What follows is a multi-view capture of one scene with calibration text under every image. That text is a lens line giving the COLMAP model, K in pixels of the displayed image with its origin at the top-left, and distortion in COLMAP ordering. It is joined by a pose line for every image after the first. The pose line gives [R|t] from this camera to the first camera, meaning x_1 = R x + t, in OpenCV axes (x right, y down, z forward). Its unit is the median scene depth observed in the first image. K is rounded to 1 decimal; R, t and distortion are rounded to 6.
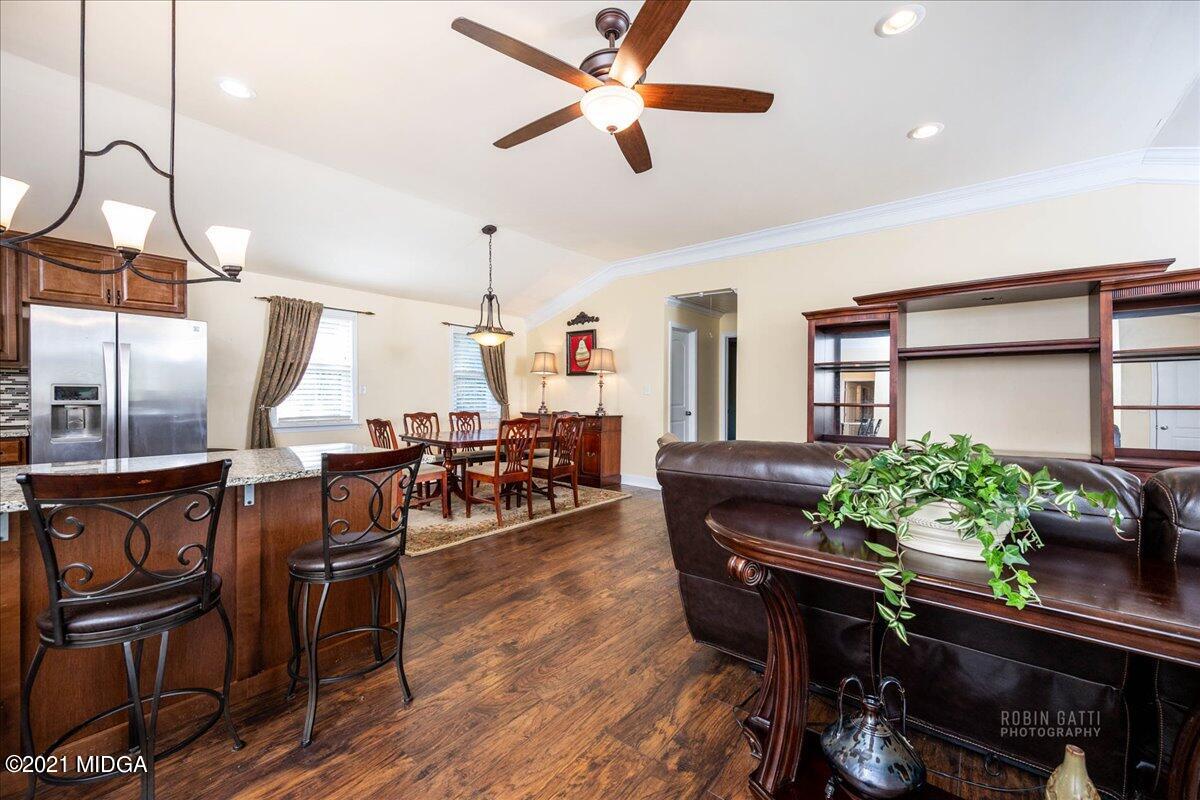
lens RADIAL K [[489.3, 0, 613.1], [0, 489.3, 395.9], [0, 0, 1]] dist [-0.002217, 0.000591]
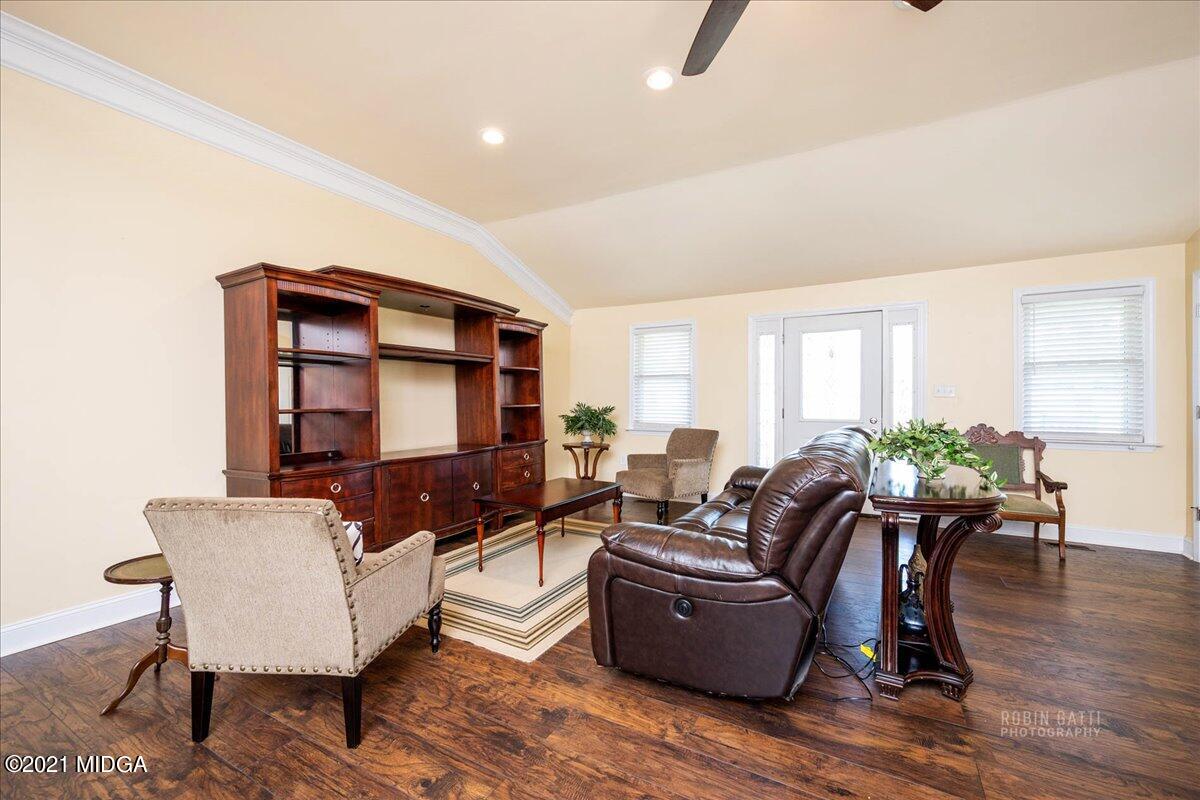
lens RADIAL K [[489.3, 0, 605.5], [0, 489.3, 399.1], [0, 0, 1]] dist [-0.002217, 0.000591]
pose [[-0.173328, 0.002207, 0.984862, -0.228163], [0.001497, 0.999997, -0.001978, -0.001095], [-0.984863, 0.001132, -0.173331, 0.562825]]
